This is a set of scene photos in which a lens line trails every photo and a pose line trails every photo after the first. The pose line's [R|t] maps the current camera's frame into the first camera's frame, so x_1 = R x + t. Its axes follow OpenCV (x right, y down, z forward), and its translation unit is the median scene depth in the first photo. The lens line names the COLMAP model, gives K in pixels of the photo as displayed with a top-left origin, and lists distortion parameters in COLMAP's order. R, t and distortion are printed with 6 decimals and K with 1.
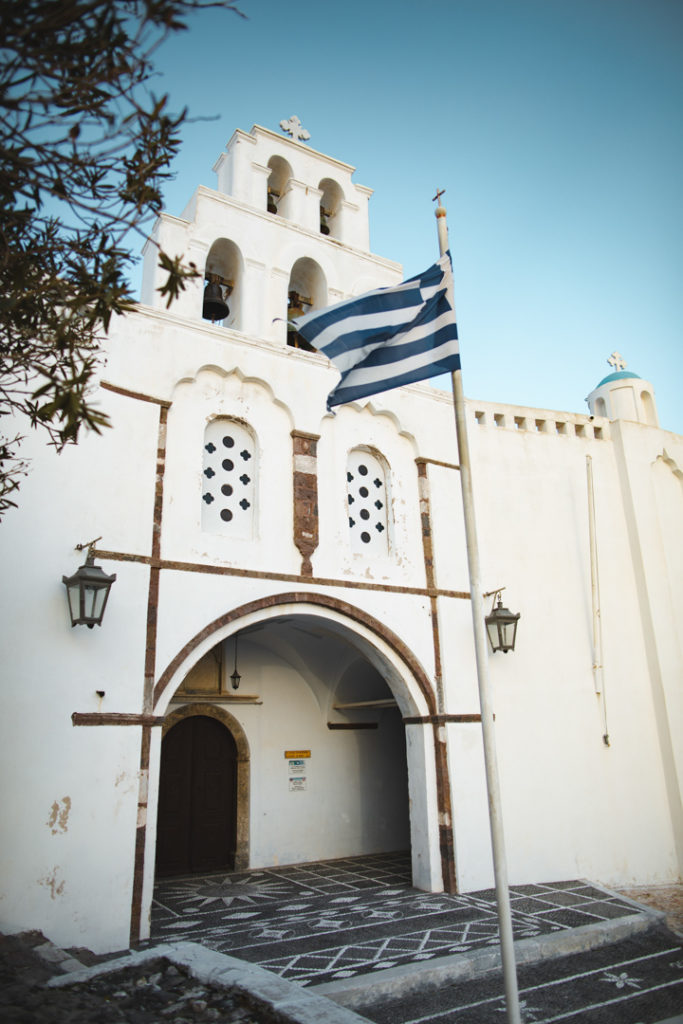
lens RADIAL K [[714.8, 0, 341.5], [0, 714.8, 512.0], [0, 0, 1]] dist [-0.036727, 0.007034]
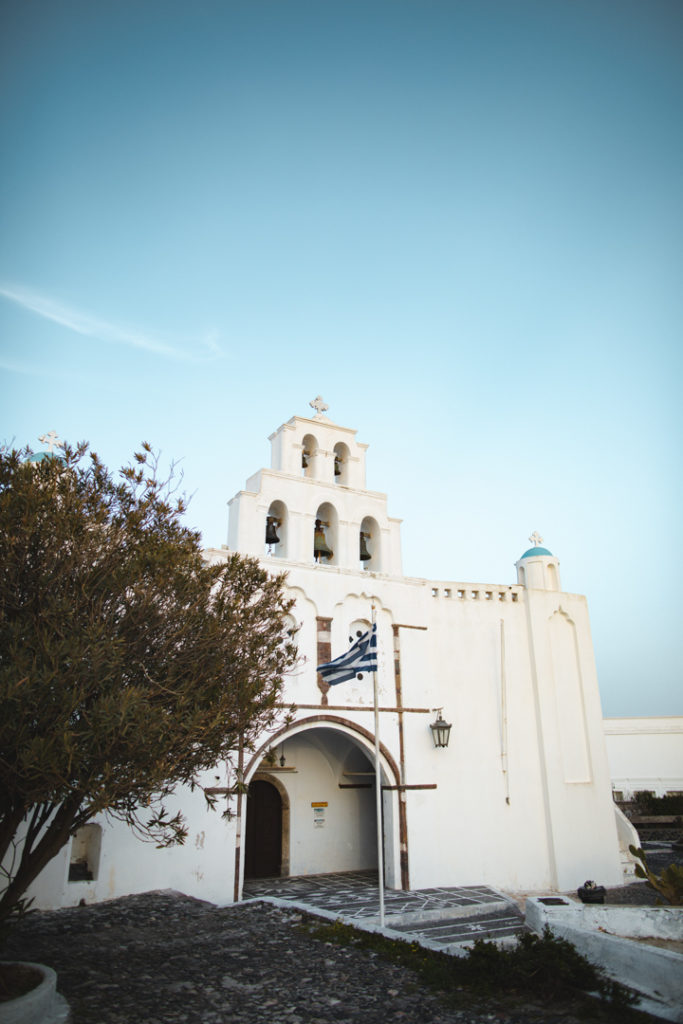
lens RADIAL K [[714.8, 0, 341.5], [0, 714.8, 512.0], [0, 0, 1]] dist [-0.036727, 0.007034]
pose [[0.999251, 0.001858, -0.038646, 0.054968], [-0.003356, 0.999244, -0.038719, -0.290549], [0.038545, 0.038820, 0.998503, -0.702013]]
